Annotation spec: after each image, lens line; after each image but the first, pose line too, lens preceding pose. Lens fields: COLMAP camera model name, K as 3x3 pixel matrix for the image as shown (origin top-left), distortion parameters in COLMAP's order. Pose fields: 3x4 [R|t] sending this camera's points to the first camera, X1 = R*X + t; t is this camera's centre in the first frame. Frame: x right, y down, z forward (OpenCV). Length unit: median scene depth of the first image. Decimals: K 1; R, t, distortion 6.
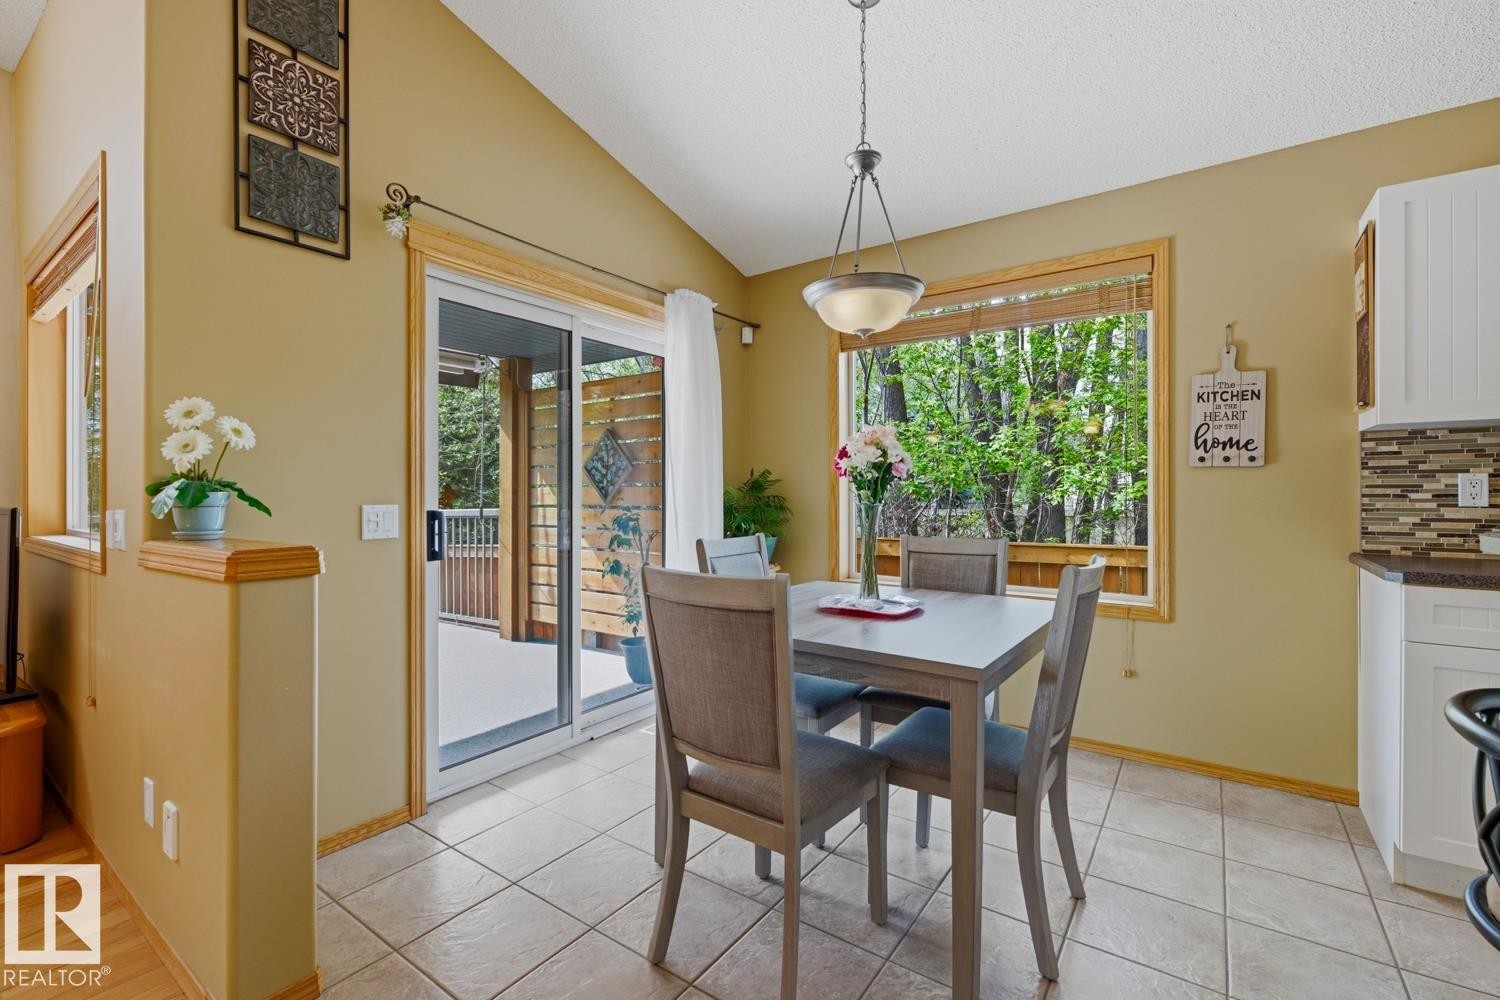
lens RADIAL K [[648.3, 0, 754.3], [0, 648.3, 494.0], [0, 0, 1]] dist [0.000065, -0.002385]
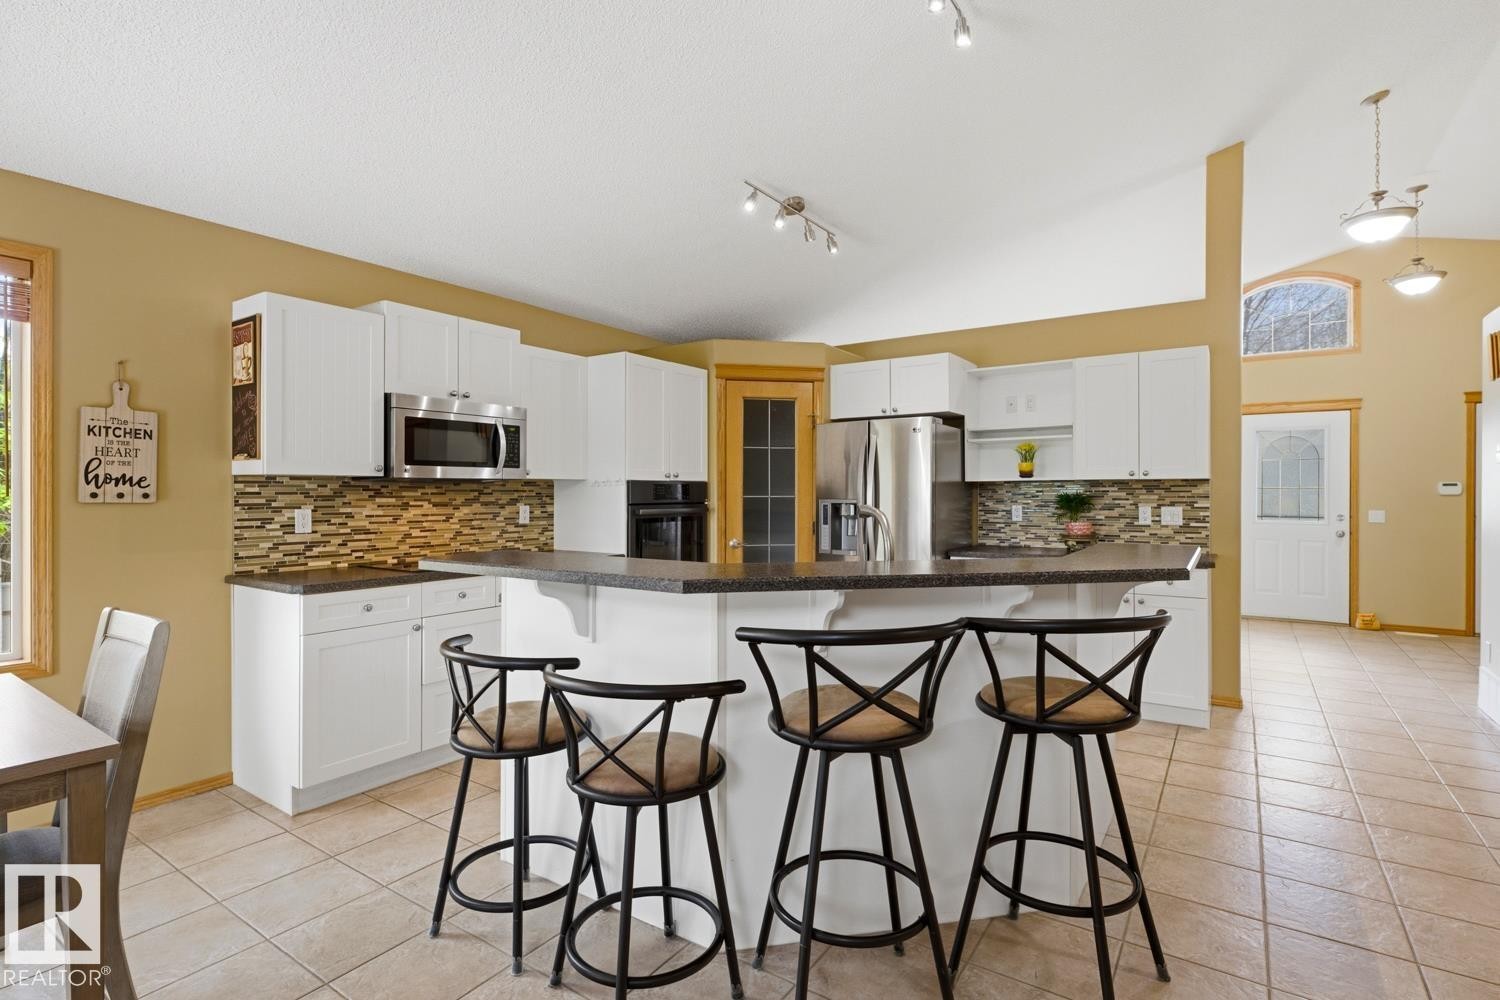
lens RADIAL K [[718.5, 0, 757.9], [0, 718.5, 489.3], [0, 0, 1]] dist [0.001425, -0.000425]
pose [[-0.026295, 0.006558, 0.999633, -0.466489], [0.002600, 0.999976, -0.006492, -0.061632], [-0.999651, 0.002428, -0.026311, 0.051194]]
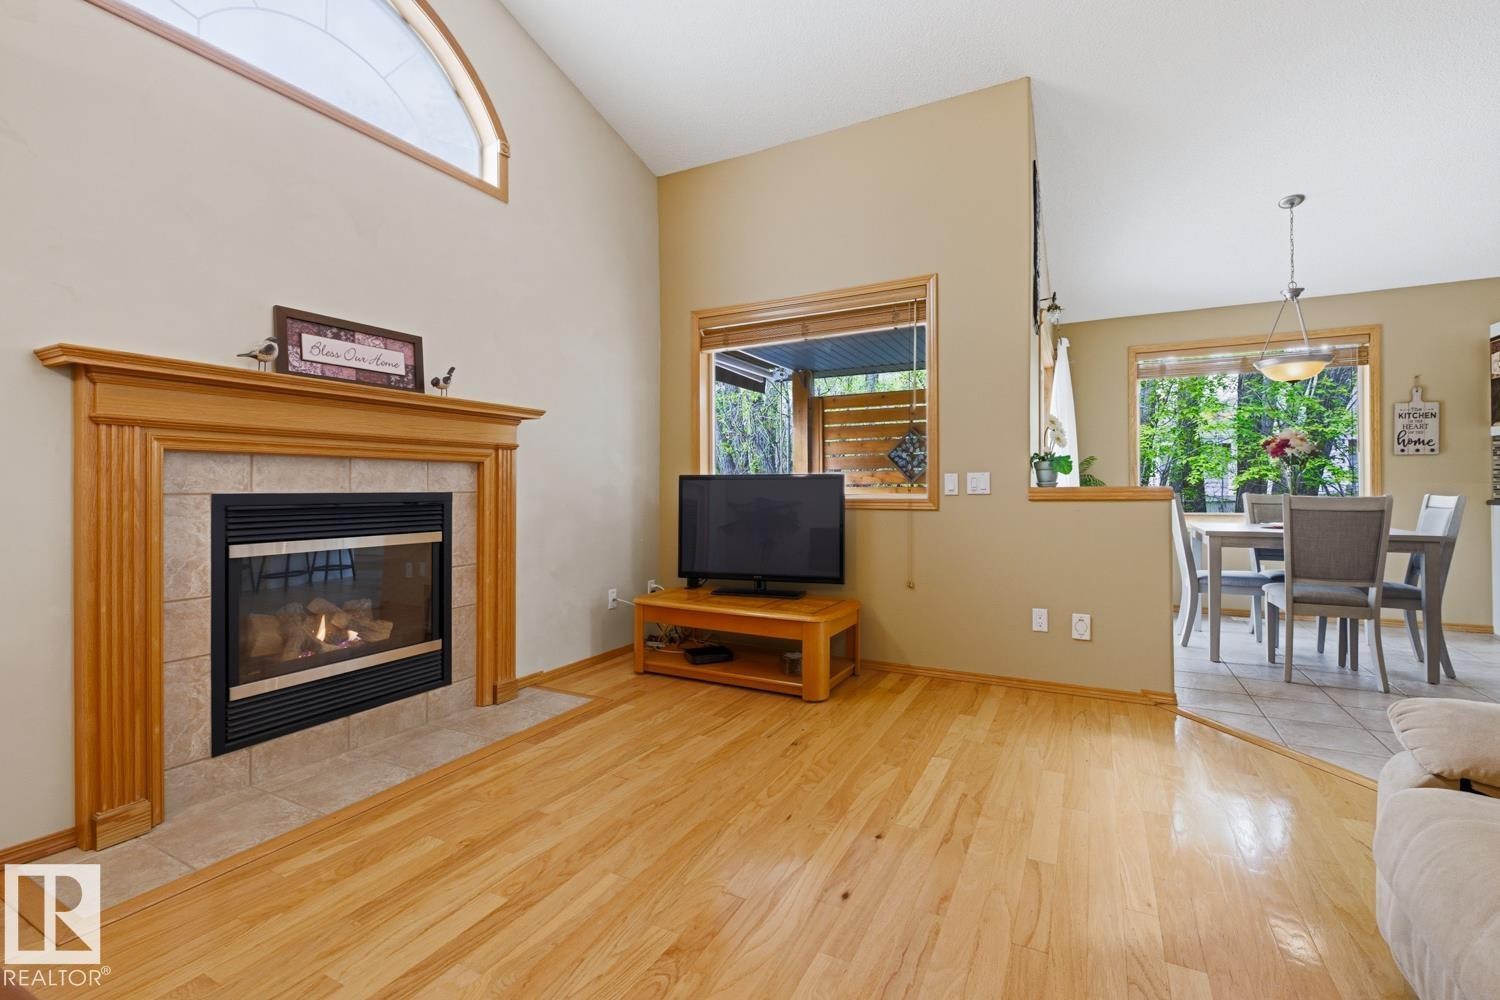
lens RADIAL K [[655.2, 0, 753.5], [0, 655.2, 486.0], [0, 0, 1]] dist [0.003259, -0.003098]
pose [[0.990772, -0.001262, 0.135536, -1.546172], [0.002163, 0.999977, -0.006497, 0.060633], [-0.135525, 0.006730, 0.990751, -0.637330]]
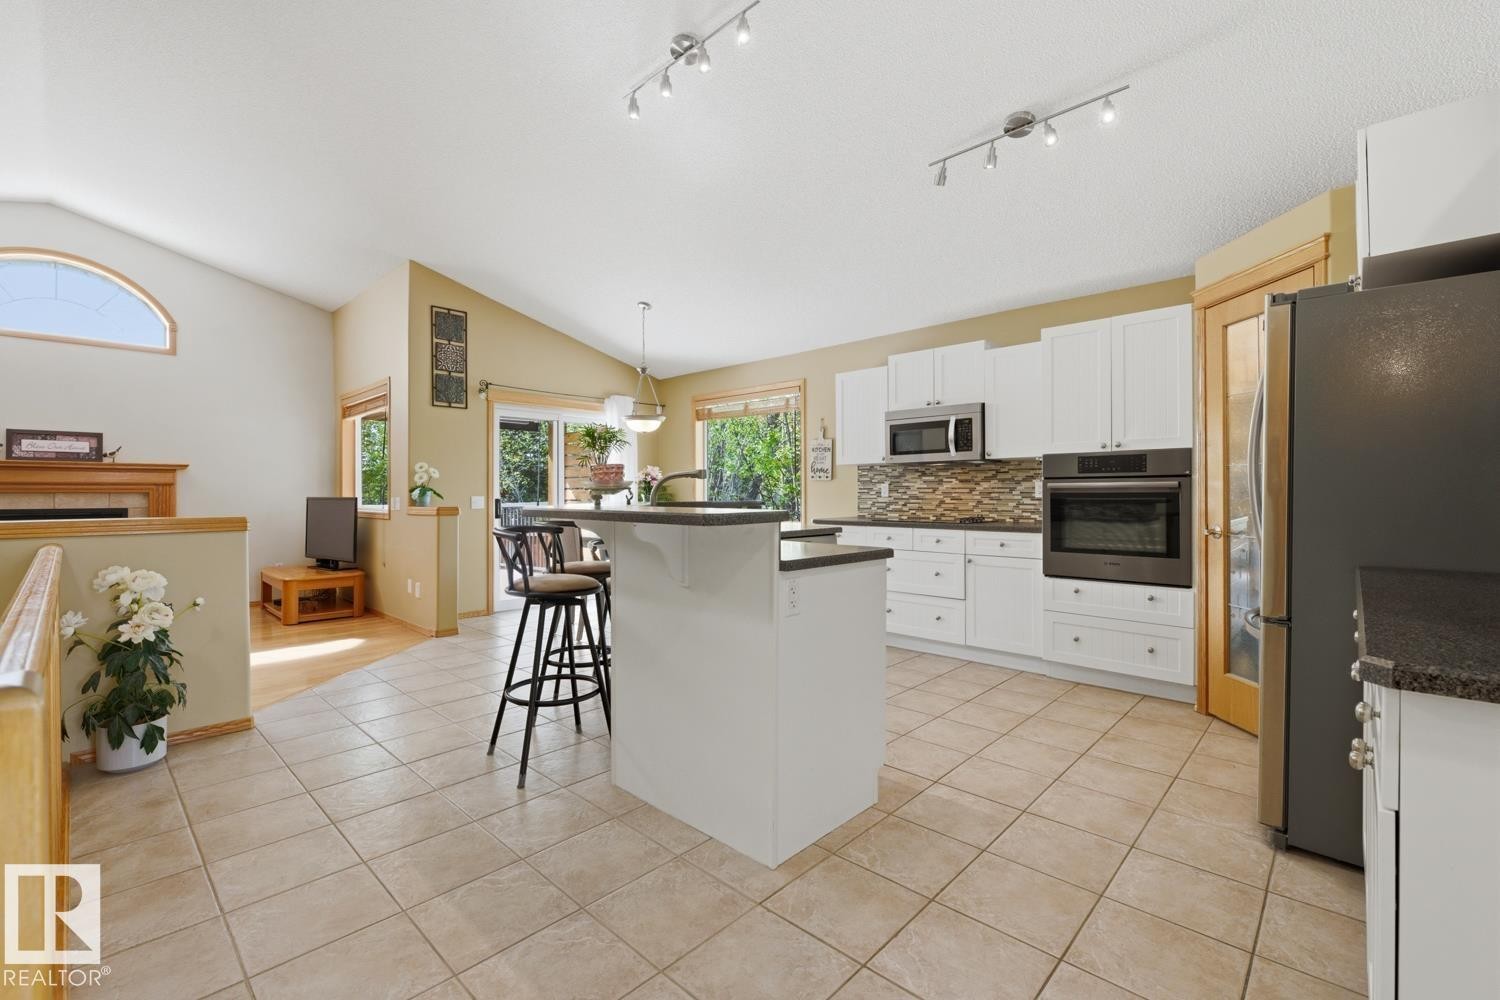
lens RADIAL K [[648.3, 0, 760.9], [0, 648.3, 491.7], [0, 0, 1]] dist [0.000065, -0.002385]
pose [[0.991428, -0.000783, -0.130654, 0.943517], [0.000213, 0.999990, -0.004375, 0.009698], [0.130656, 0.004310, 0.991418, -1.519440]]
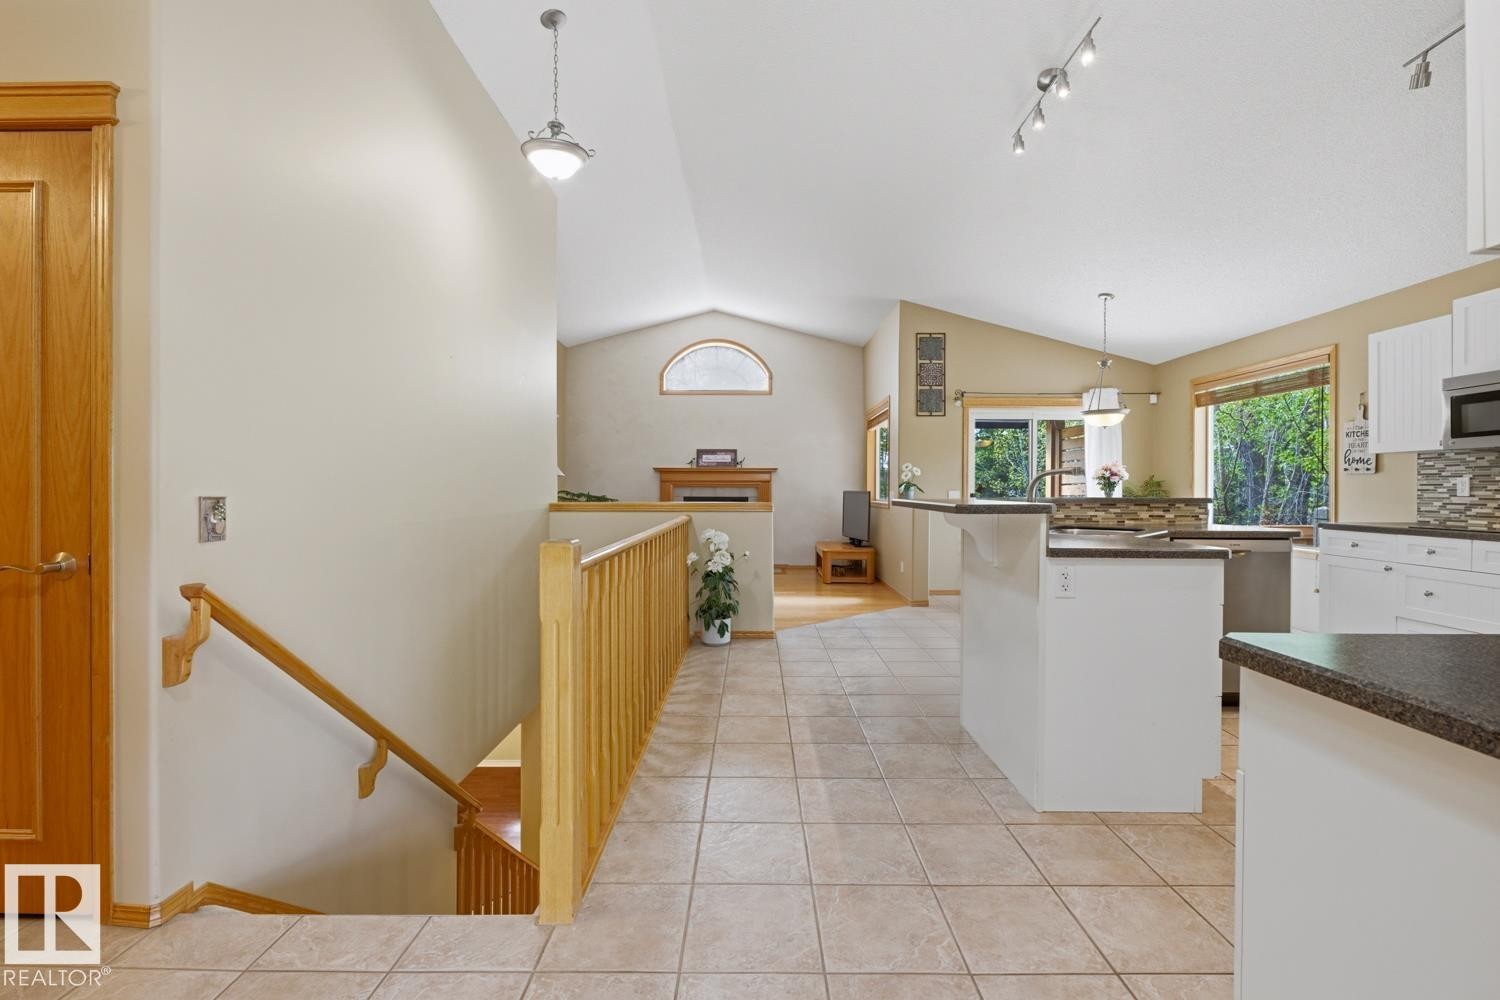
lens RADIAL K [[655.2, 0, 748.4], [0, 655.2, 490.6], [0, 0, 1]] dist [0.003259, -0.003098]
pose [[0.573668, 0.006517, -0.819062, 1.429129], [-0.006508, 0.999973, 0.003398, 0.010347], [0.819062, 0.003381, 0.573695, -1.613116]]
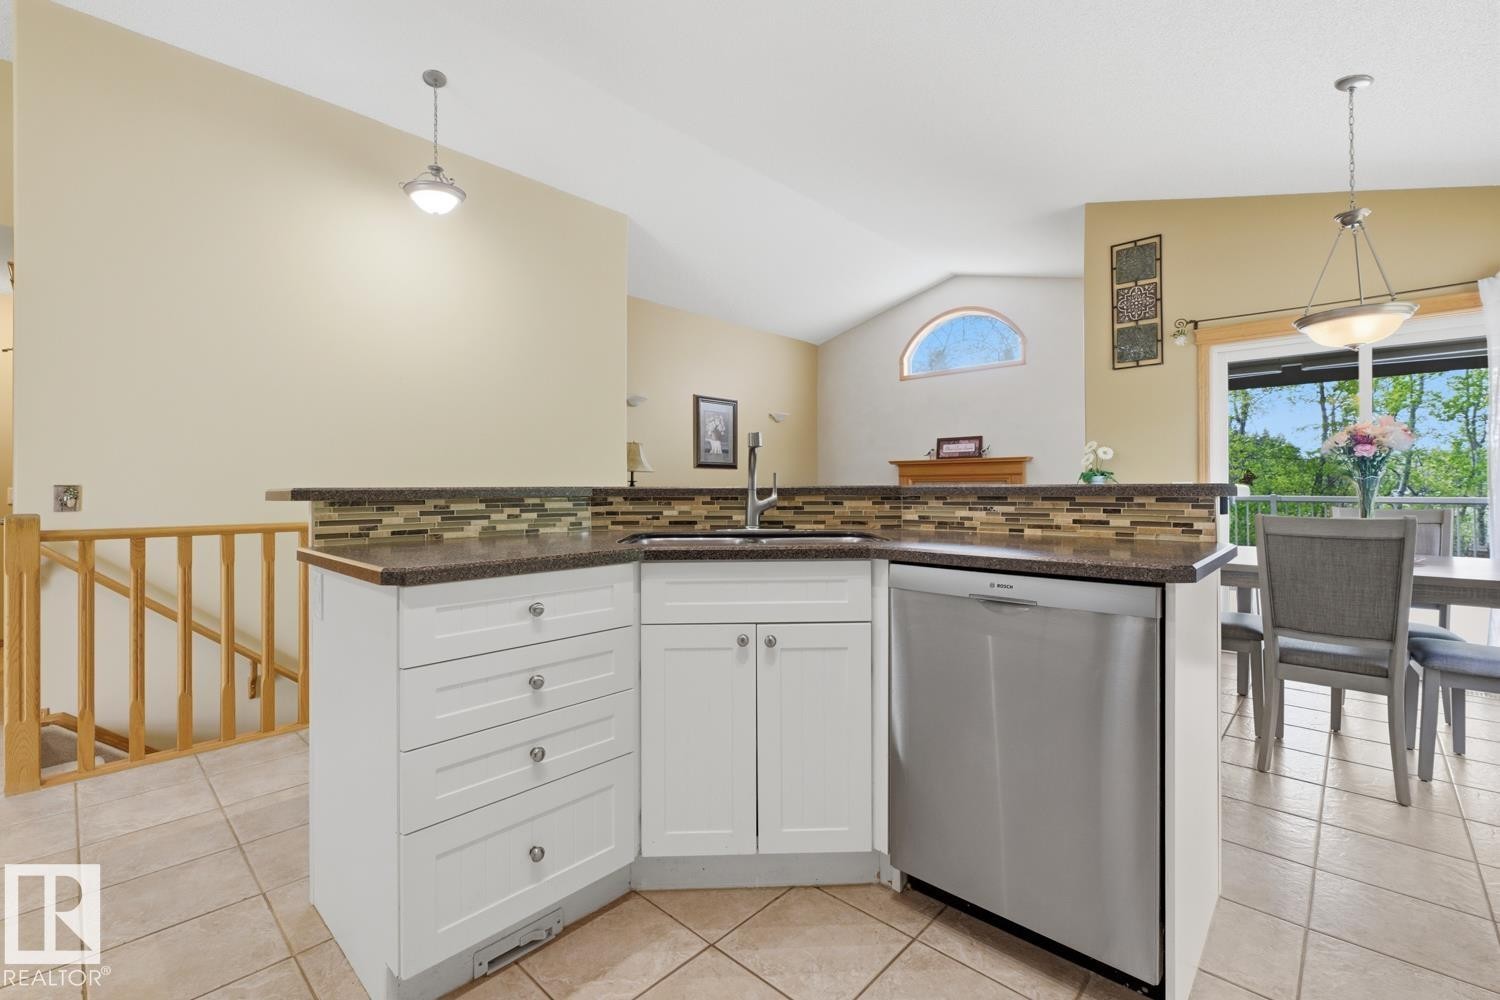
lens RADIAL K [[648.3, 0, 749.4], [0, 648.3, 486.4], [0, 0, 1]] dist [0.000065, -0.002385]
pose [[-0.142815, -0.000925, -0.989749, 1.527367], [0.001051, 0.999999, -0.001086, 0.031409], [0.989749, -0.001196, -0.142813, -0.018264]]
